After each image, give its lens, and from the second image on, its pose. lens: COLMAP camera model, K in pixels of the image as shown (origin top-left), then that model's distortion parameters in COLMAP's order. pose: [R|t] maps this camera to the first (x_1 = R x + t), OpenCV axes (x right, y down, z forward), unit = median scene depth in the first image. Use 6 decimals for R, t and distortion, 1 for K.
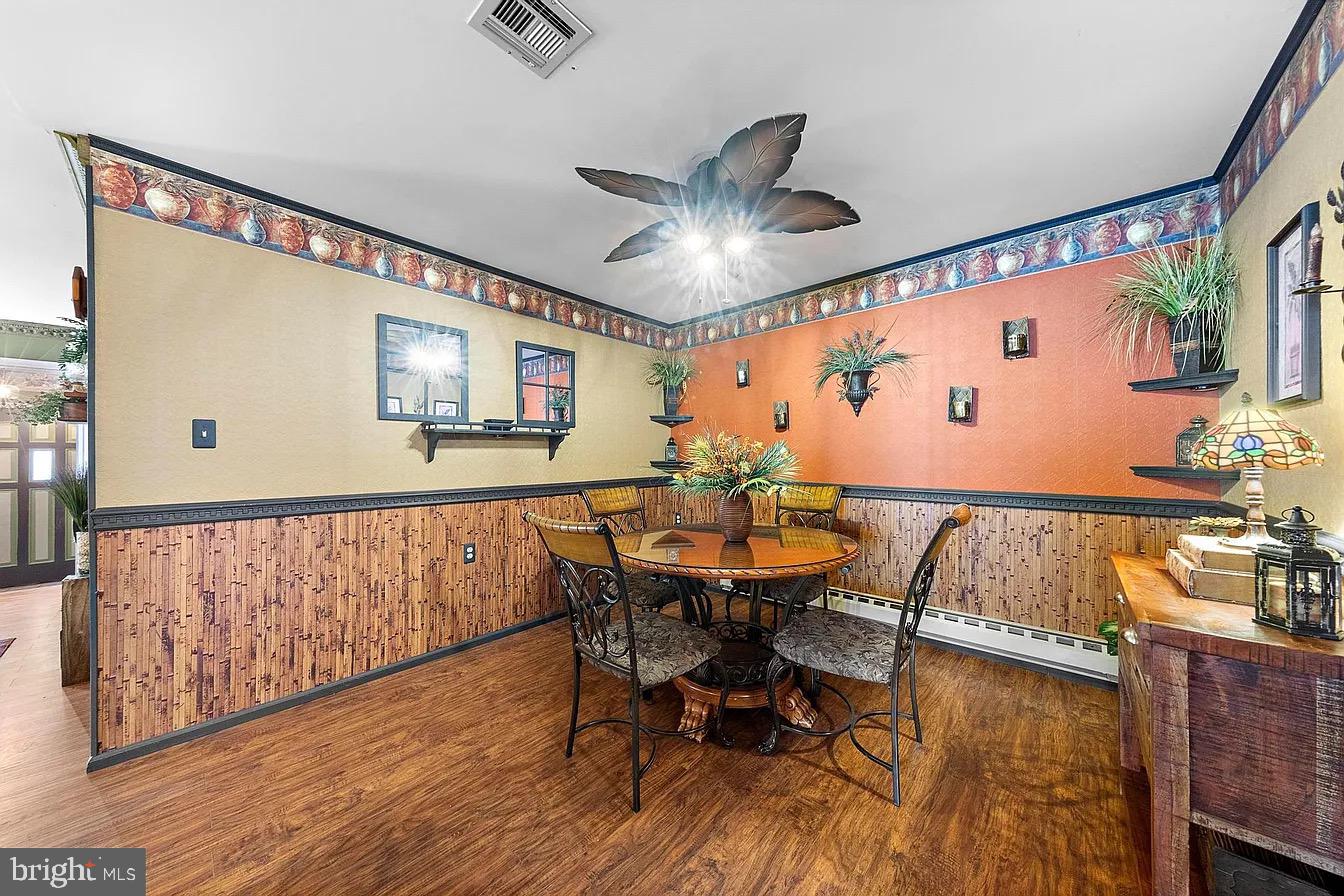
lens RADIAL K [[439.6, 0, 674.8], [0, 439.6, 451.1], [0, 0, 1]] dist [0.002681, -0.000776]
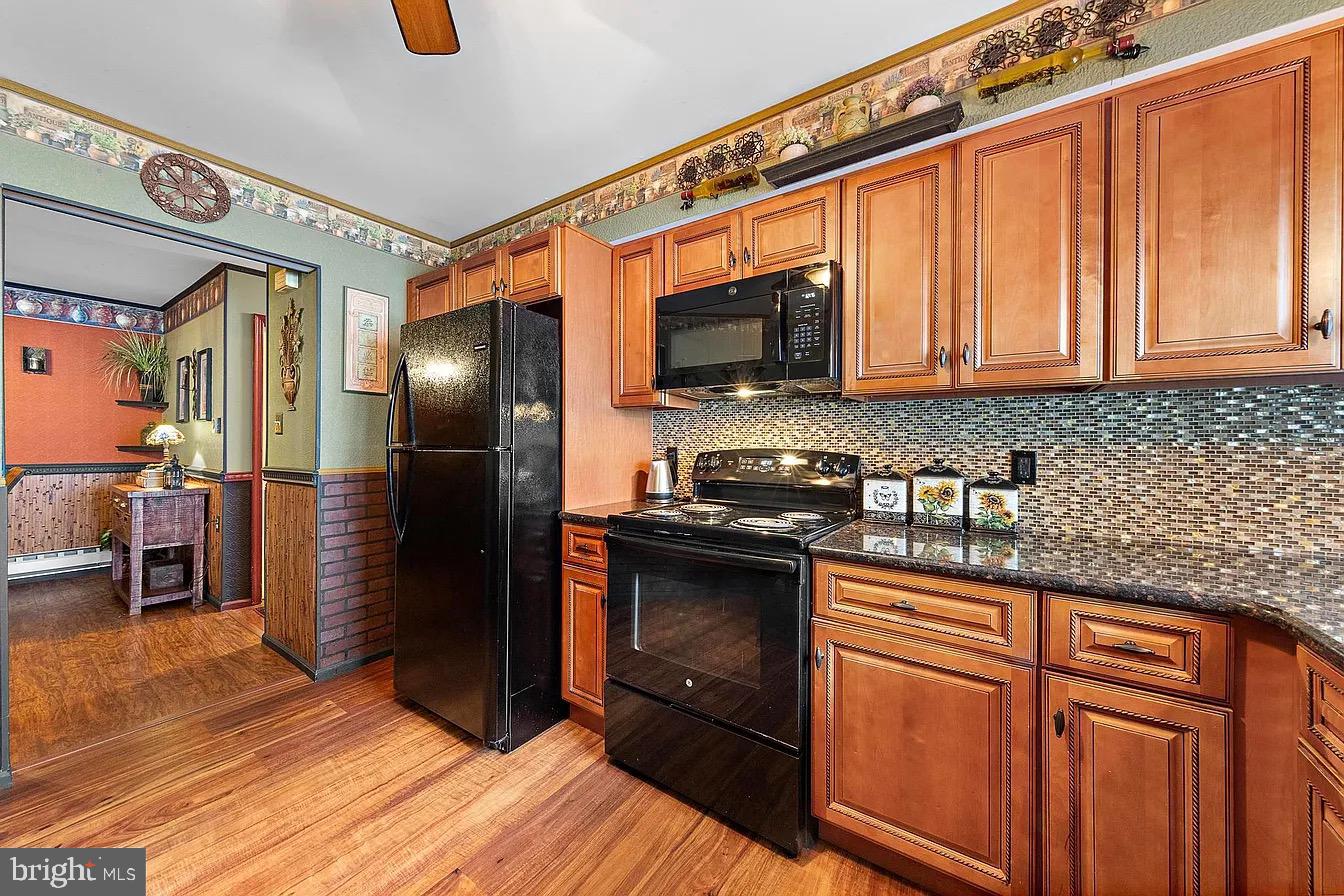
lens RADIAL K [[471.7, 0, 678.8], [0, 471.7, 444.5], [0, 0, 1]] dist [0.001084, -0.000025]
pose [[-0.124945, -0.003052, 0.992159, -1.220396], [-0.017448, 0.999847, 0.000878, -0.012753], [-0.992010, -0.017202, -0.124980, -1.087922]]
